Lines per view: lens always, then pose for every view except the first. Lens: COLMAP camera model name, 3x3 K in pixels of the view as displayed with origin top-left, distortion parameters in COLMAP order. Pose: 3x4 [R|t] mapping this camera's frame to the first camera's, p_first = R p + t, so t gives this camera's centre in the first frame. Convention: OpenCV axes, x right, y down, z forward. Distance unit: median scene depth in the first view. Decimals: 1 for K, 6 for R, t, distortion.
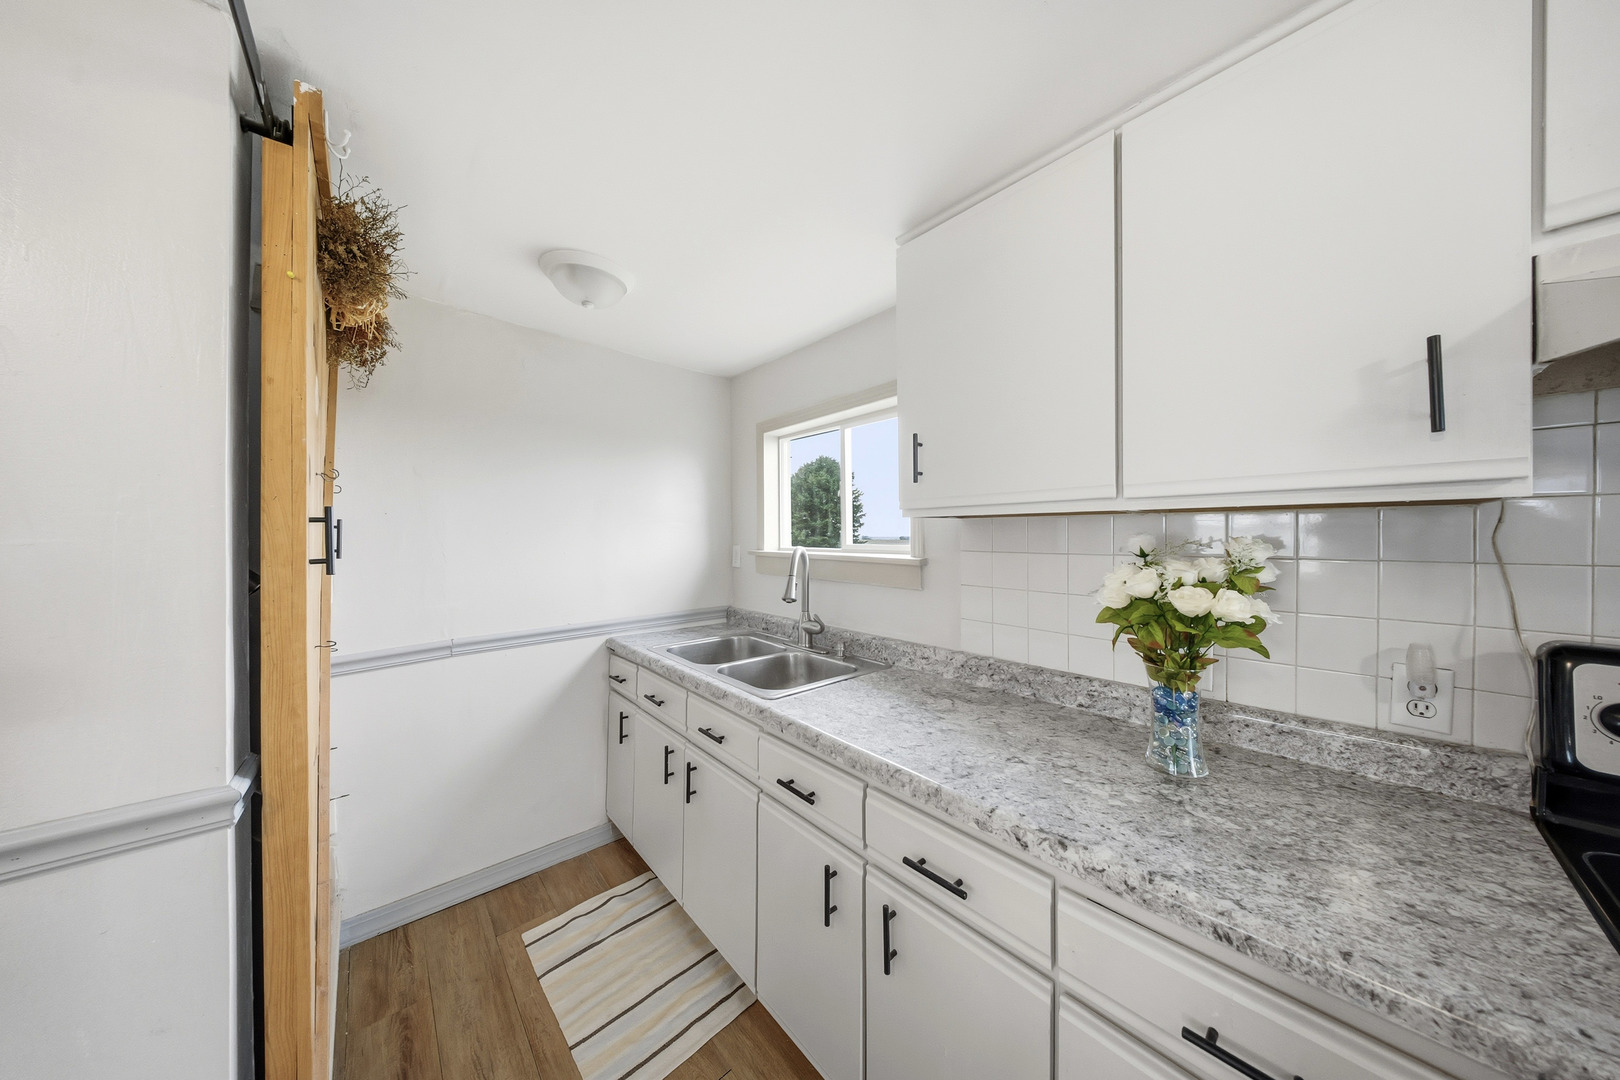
lens RADIAL K [[483.0, 0, 809.5], [0, 483.0, 535.9], [0, 0, 1]] dist [-0.005264, -0.000087]
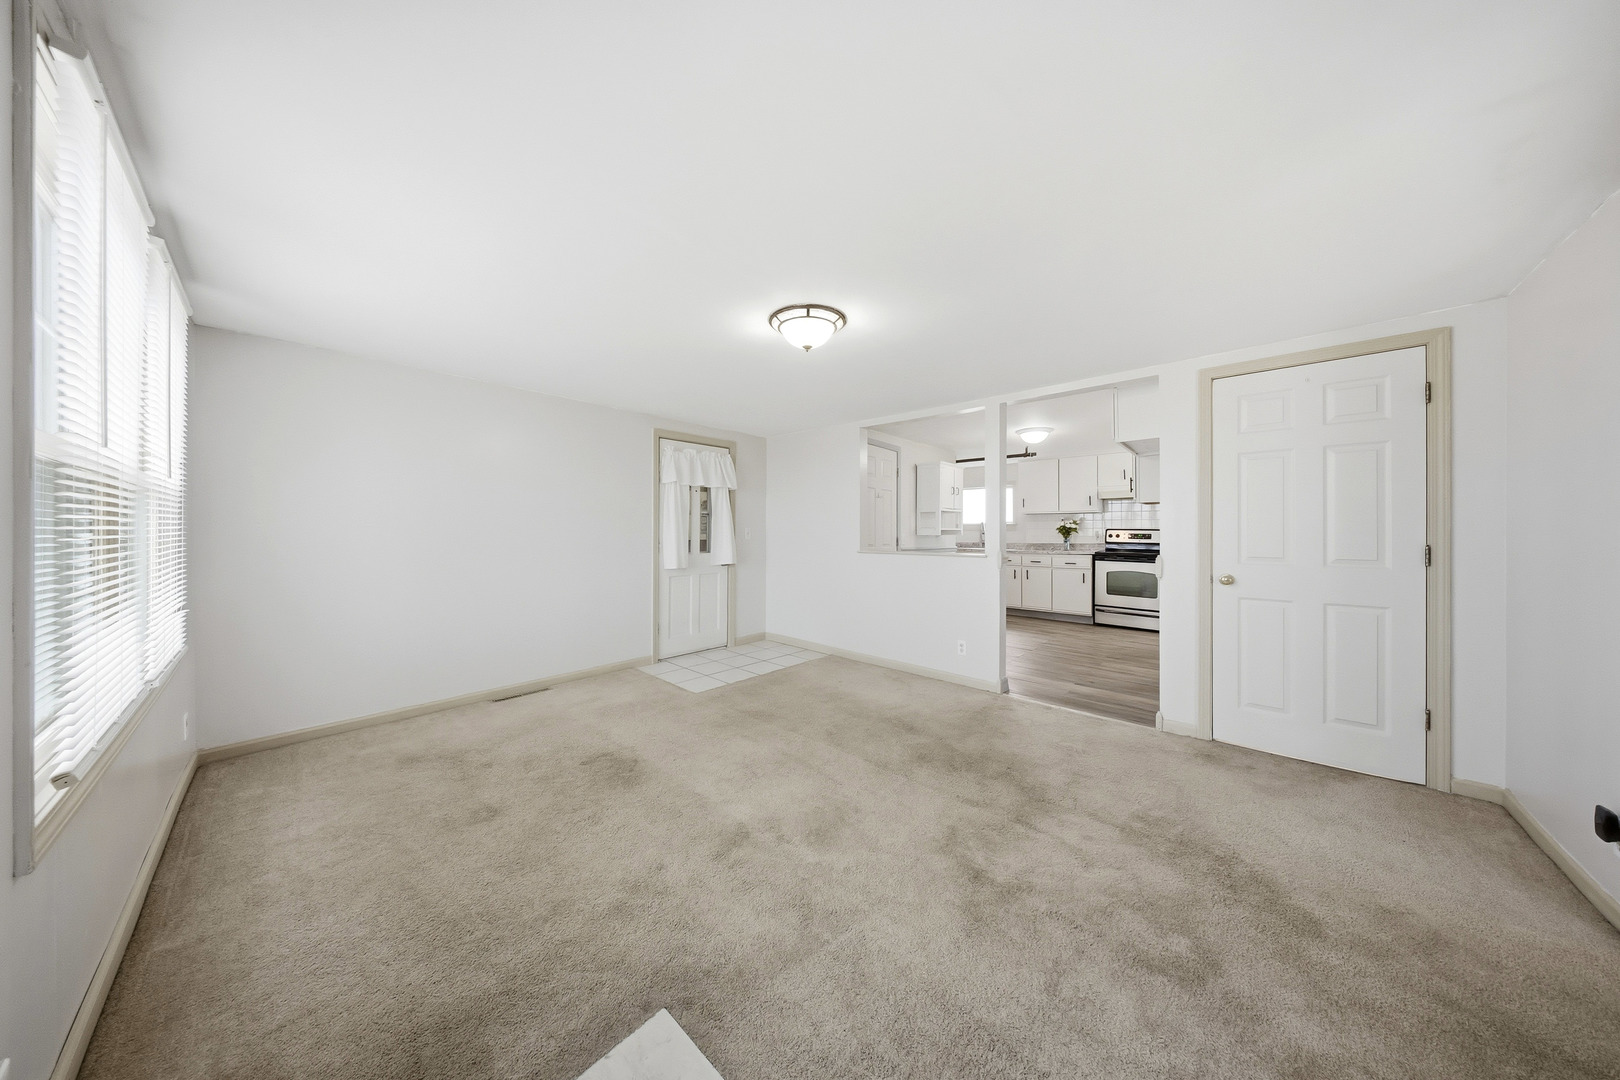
lens RADIAL K [[483.0, 0, 809.5], [0, 483.0, 535.9], [0, 0, 1]] dist [-0.005264, -0.000087]
pose [[0.995951, -0.001608, 0.089887, -3.672243], [0.000605, 0.999937, 0.011187, 0.203158], [-0.089899, -0.011088, 0.995889, -5.775893]]
